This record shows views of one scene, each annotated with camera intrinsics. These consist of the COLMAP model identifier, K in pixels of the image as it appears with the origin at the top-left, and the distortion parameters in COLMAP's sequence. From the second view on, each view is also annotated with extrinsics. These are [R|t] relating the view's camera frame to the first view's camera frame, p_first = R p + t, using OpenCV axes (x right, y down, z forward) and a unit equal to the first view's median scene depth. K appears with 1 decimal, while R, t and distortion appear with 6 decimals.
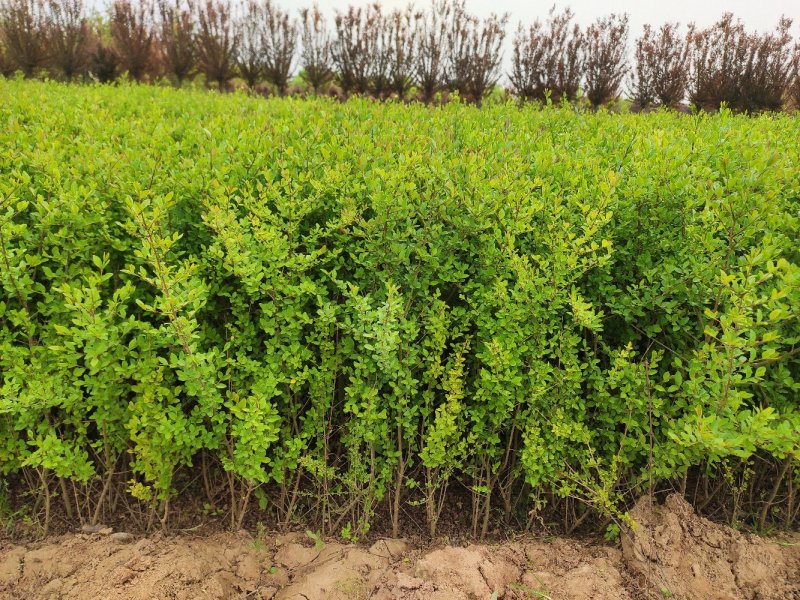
lens RADIAL K [[599.1, 0, 398.0], [0, 599.1, 297.1], [0, 0, 1]] dist [0.026228, -0.019404]
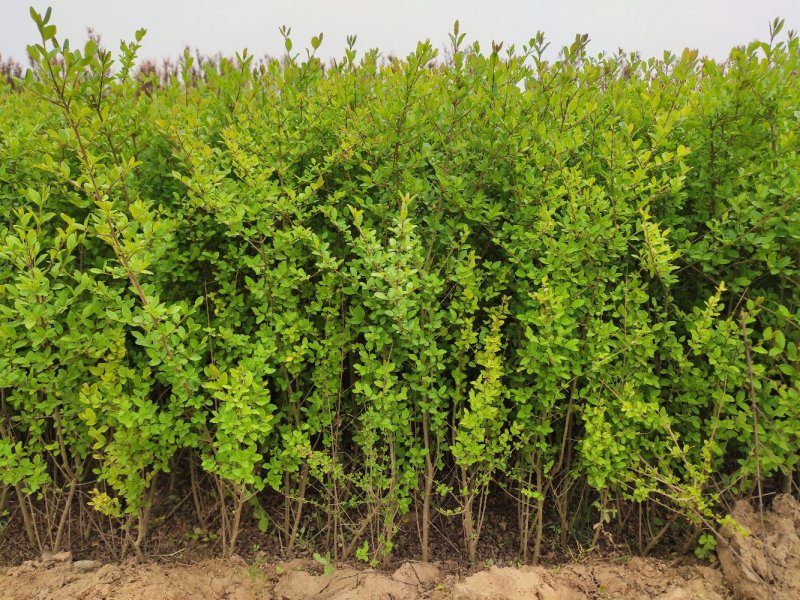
lens RADIAL K [[599.1, 0, 395.3], [0, 599.1, 298.3], [0, 0, 1]] dist [0.026228, -0.019404]
pose [[0.998268, -0.039152, -0.043904, 0.004727], [0.035558, 0.996173, -0.079848, 0.124933], [0.046862, 0.078149, 0.995840, 0.193450]]
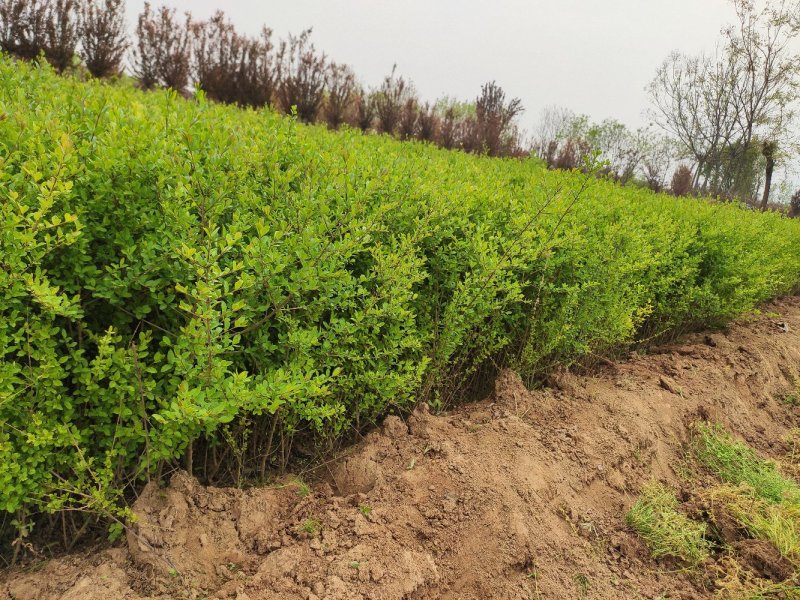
lens RADIAL K [[599.1, 0, 399.8], [0, 599.1, 299.0], [0, 0, 1]] dist [0.026228, -0.019404]
pose [[0.729535, -0.083514, 0.678826, 0.075981], [0.063430, 0.996501, 0.054428, 0.009758], [-0.680996, 0.003351, 0.732280, 0.020496]]
